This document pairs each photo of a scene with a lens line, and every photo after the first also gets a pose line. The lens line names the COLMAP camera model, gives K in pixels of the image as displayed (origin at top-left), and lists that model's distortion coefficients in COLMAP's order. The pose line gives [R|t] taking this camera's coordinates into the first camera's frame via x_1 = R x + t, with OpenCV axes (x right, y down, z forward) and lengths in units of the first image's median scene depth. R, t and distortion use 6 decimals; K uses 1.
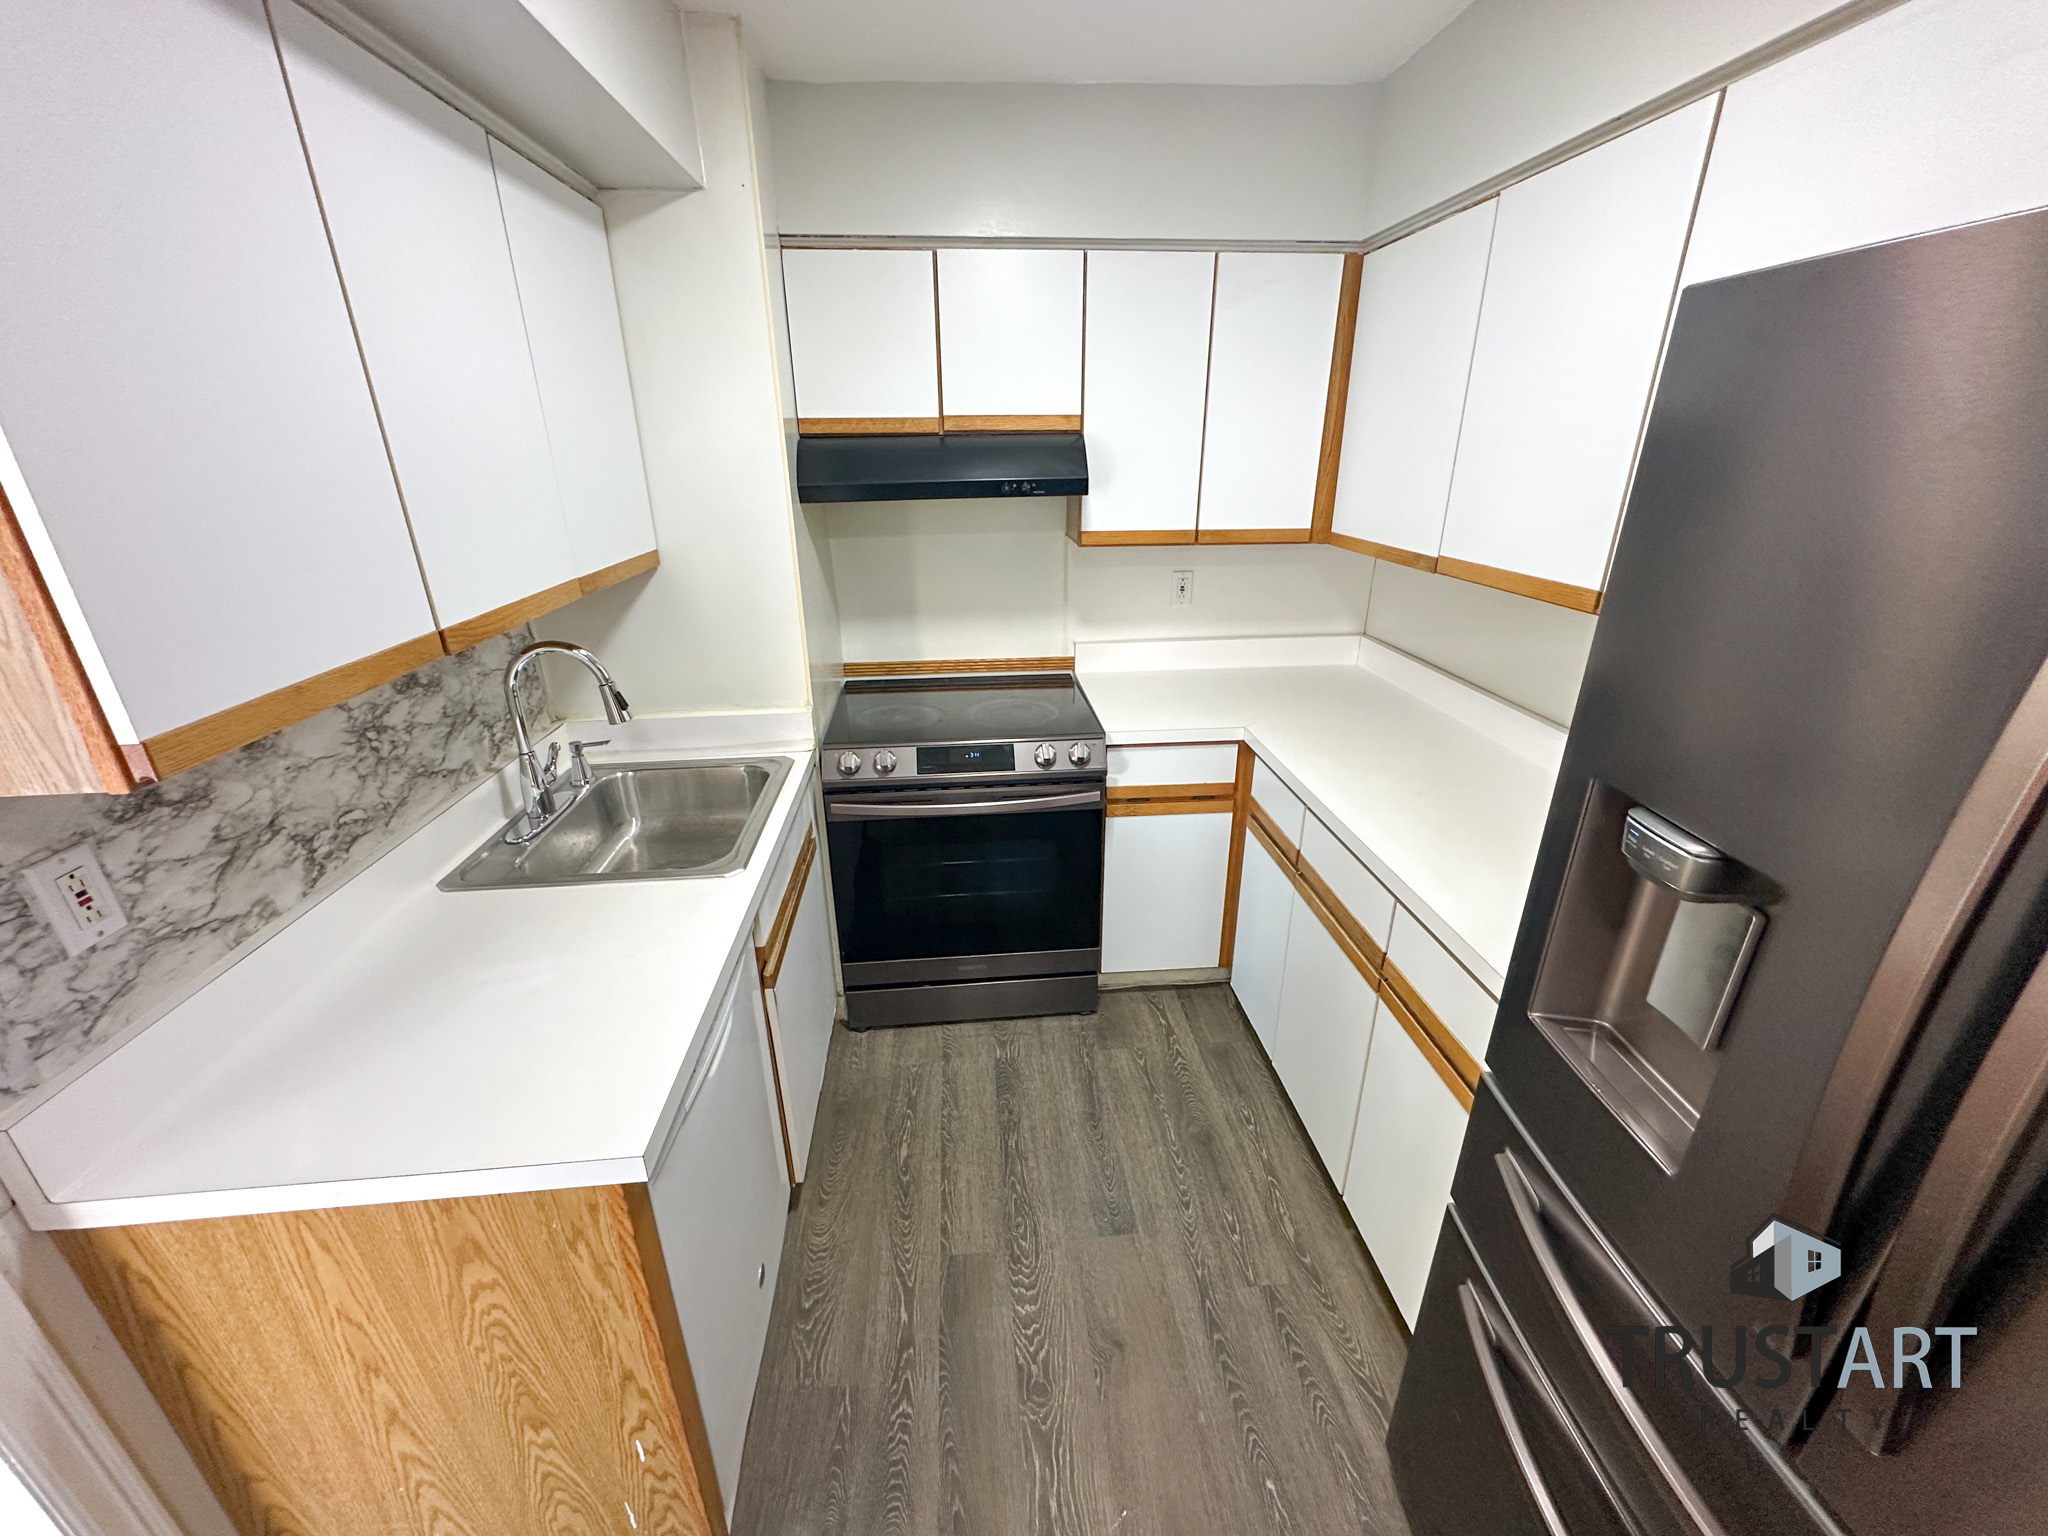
lens RADIAL K [[815.8, 0, 1022.8], [0, 815.8, 765.1], [0, 0, 1]] dist [-0.005574, 0.000515]
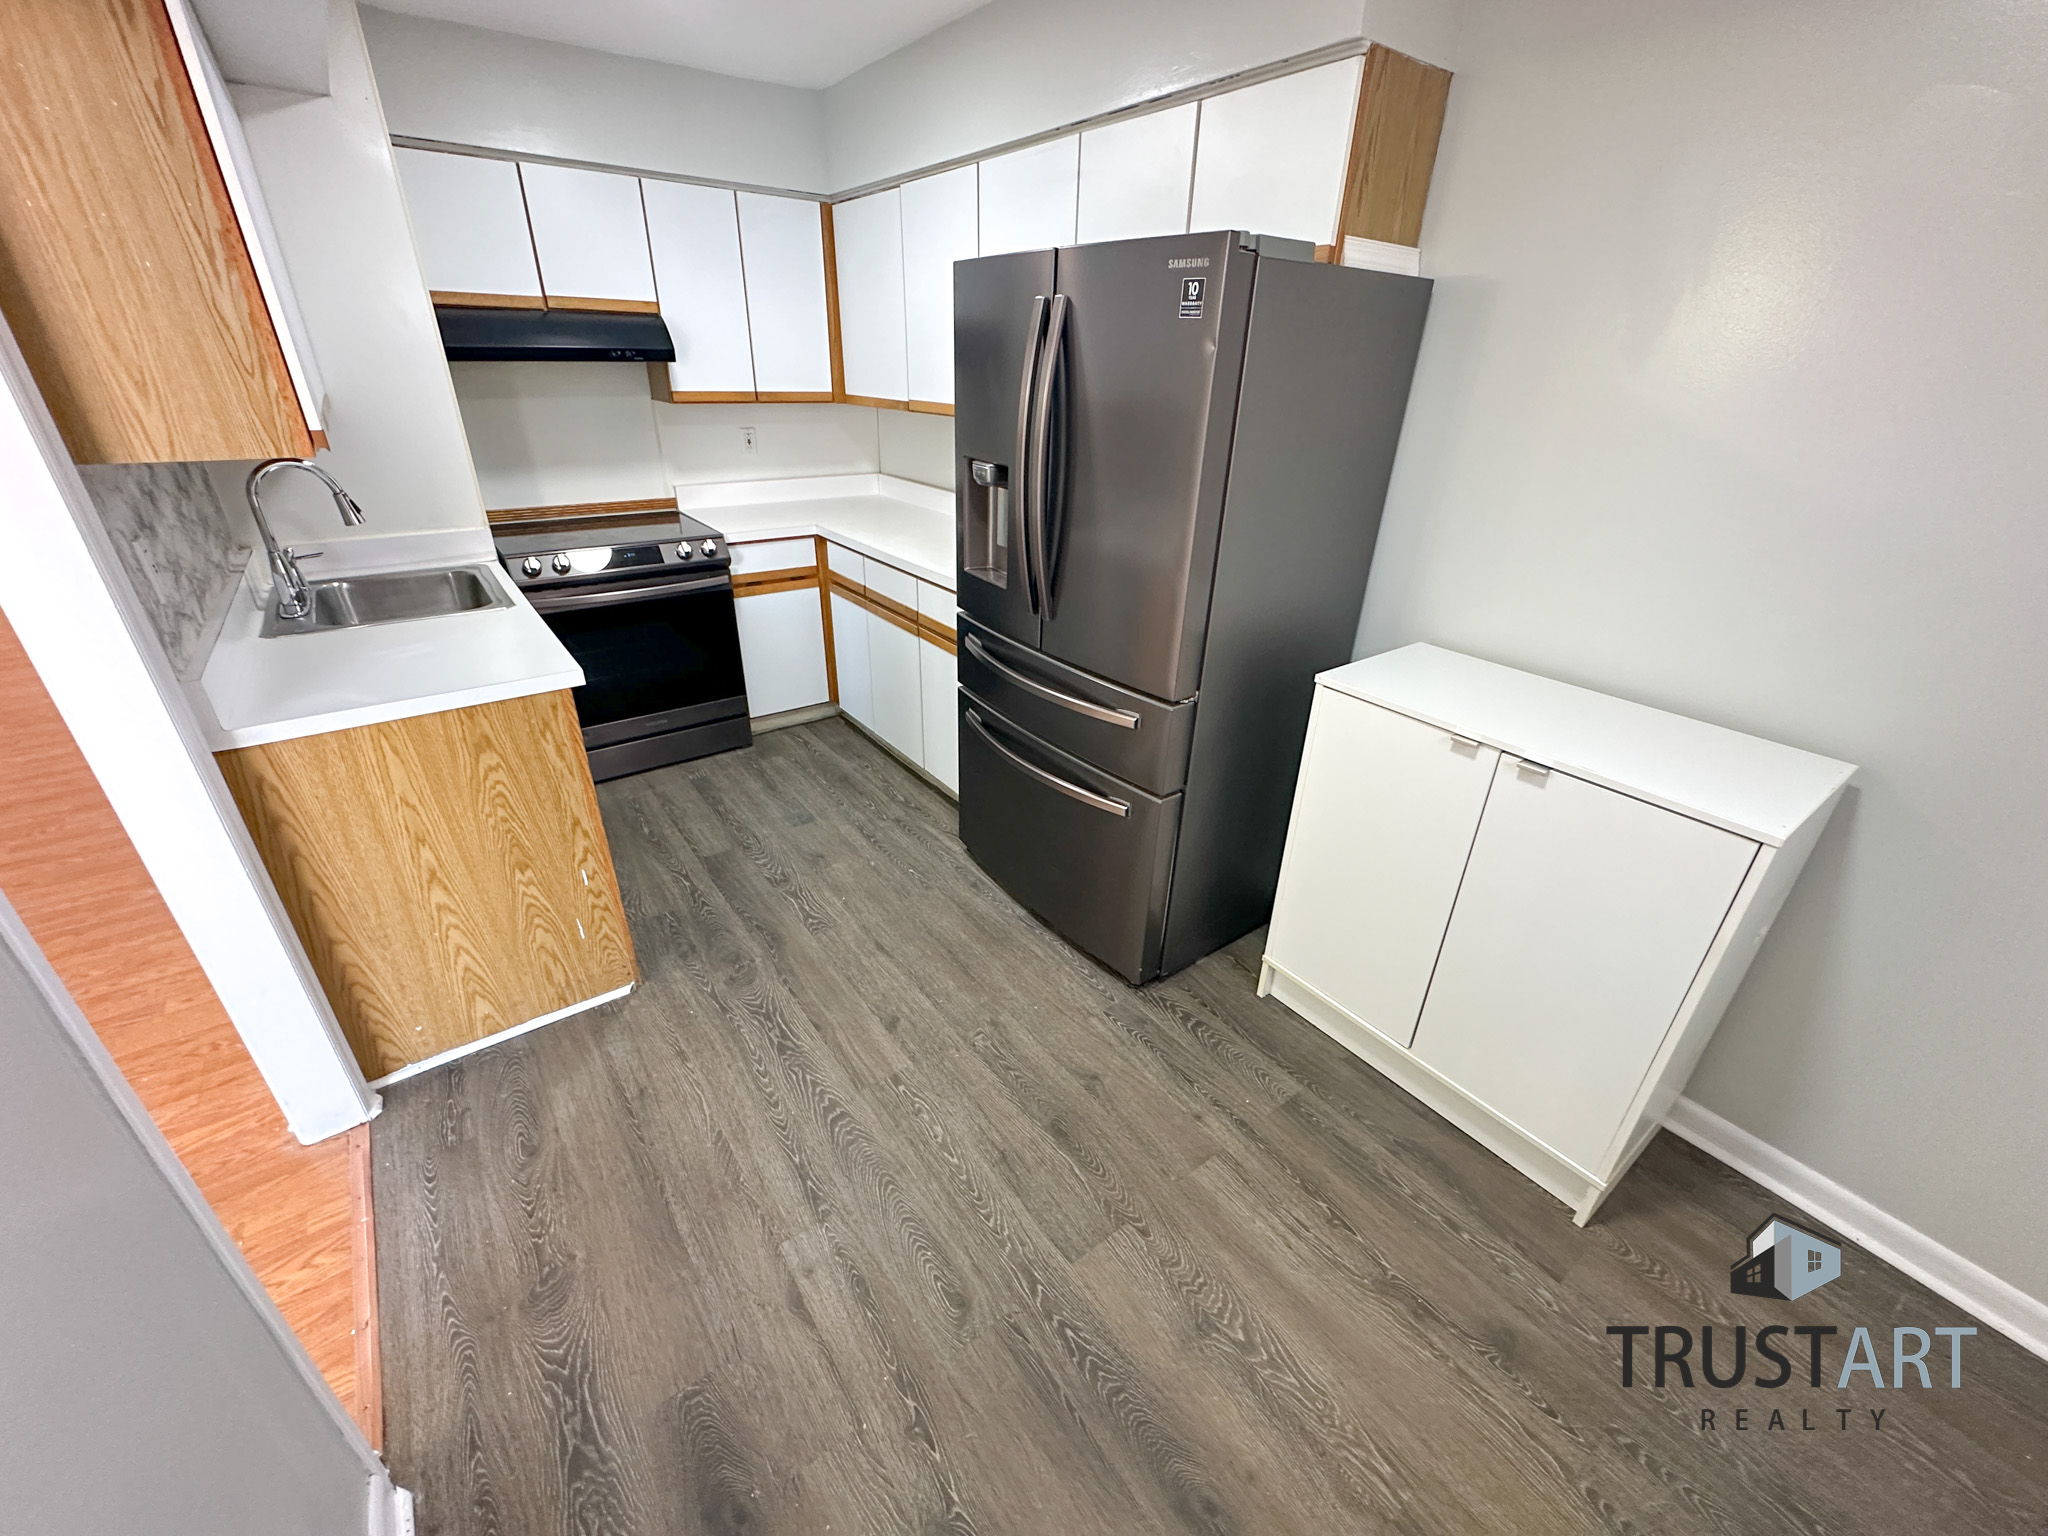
lens RADIAL K [[815.8, 0, 1025.9], [0, 815.8, 766.3], [0, 0, 1]] dist [-0.005574, 0.000515]
pose [[0.848679, -0.209691, 0.485565, -0.278784], [0.164219, 0.977148, 0.134957, 0.308750], [-0.502768, -0.034796, 0.863721, -0.642696]]
